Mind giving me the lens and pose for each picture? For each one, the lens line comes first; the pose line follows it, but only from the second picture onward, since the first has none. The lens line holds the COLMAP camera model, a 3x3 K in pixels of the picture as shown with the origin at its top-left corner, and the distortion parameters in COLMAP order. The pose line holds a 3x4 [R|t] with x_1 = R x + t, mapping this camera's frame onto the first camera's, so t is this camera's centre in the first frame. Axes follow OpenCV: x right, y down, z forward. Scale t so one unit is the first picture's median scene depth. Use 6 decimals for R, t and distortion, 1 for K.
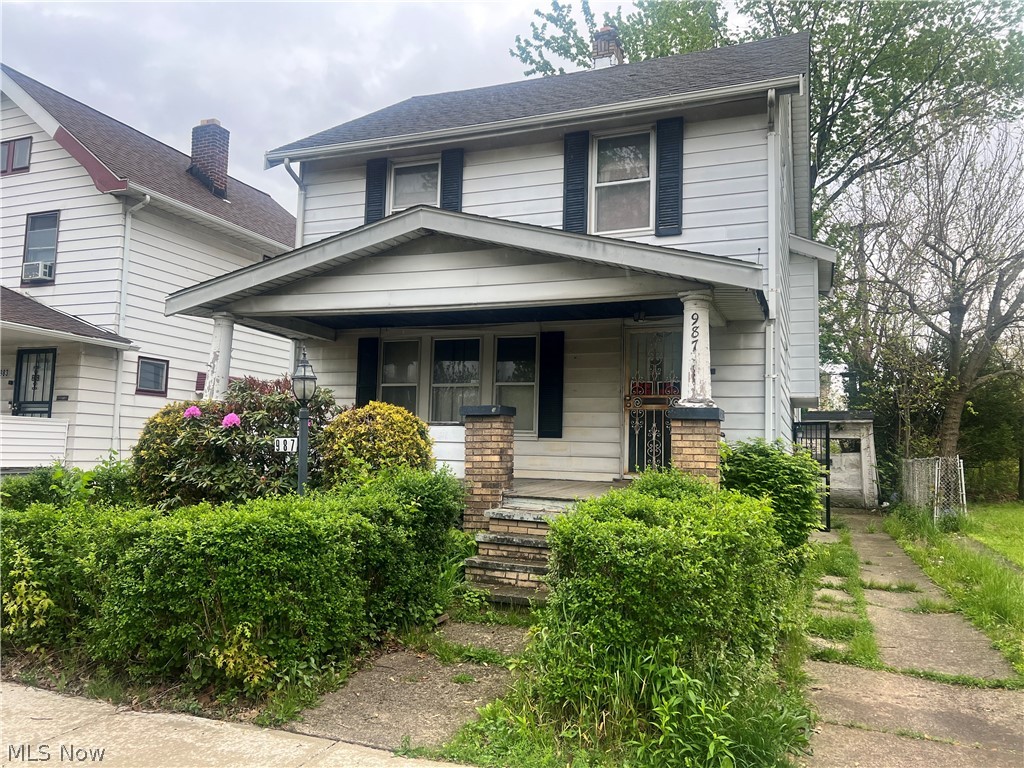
lens RADIAL K [[770.8, 0, 505.8], [0, 770.8, 387.5], [0, 0, 1]] dist [0.044471, -0.050765]
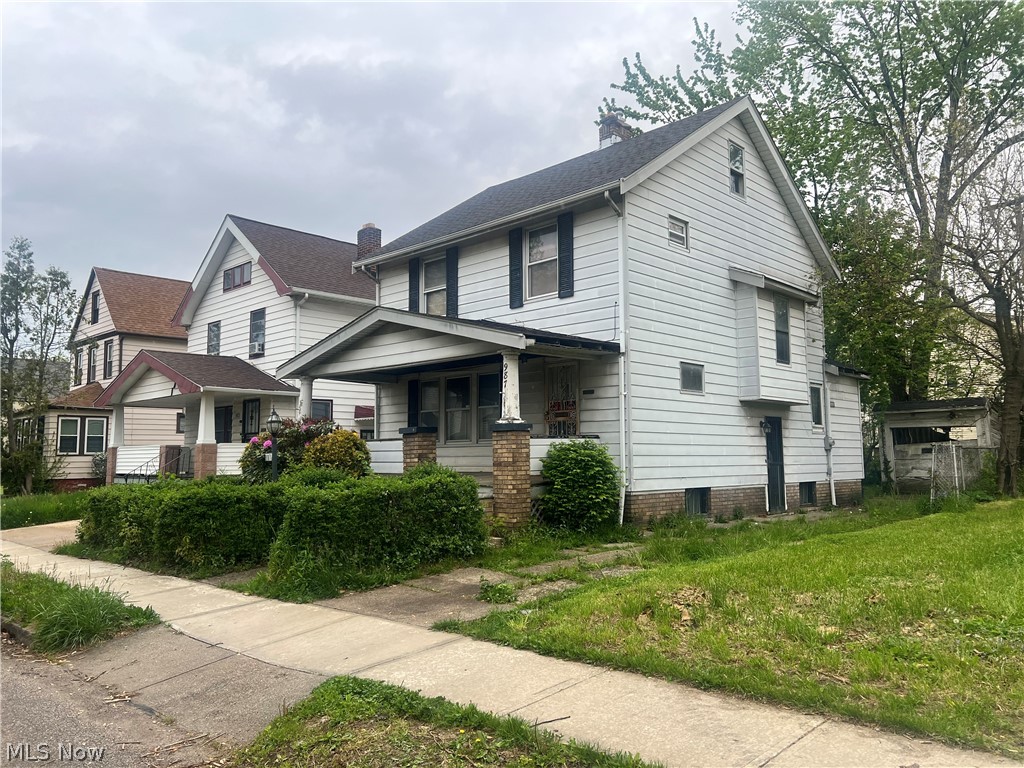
lens RADIAL K [[770.8, 0, 517.2], [0, 770.8, 380.1], [0, 0, 1]] dist [0.044471, -0.050765]
pose [[0.926005, -0.073585, -0.370271, 0.603840], [0.068817, 0.997288, -0.026091, -0.013700], [0.371186, -0.001321, 0.928557, -0.323618]]
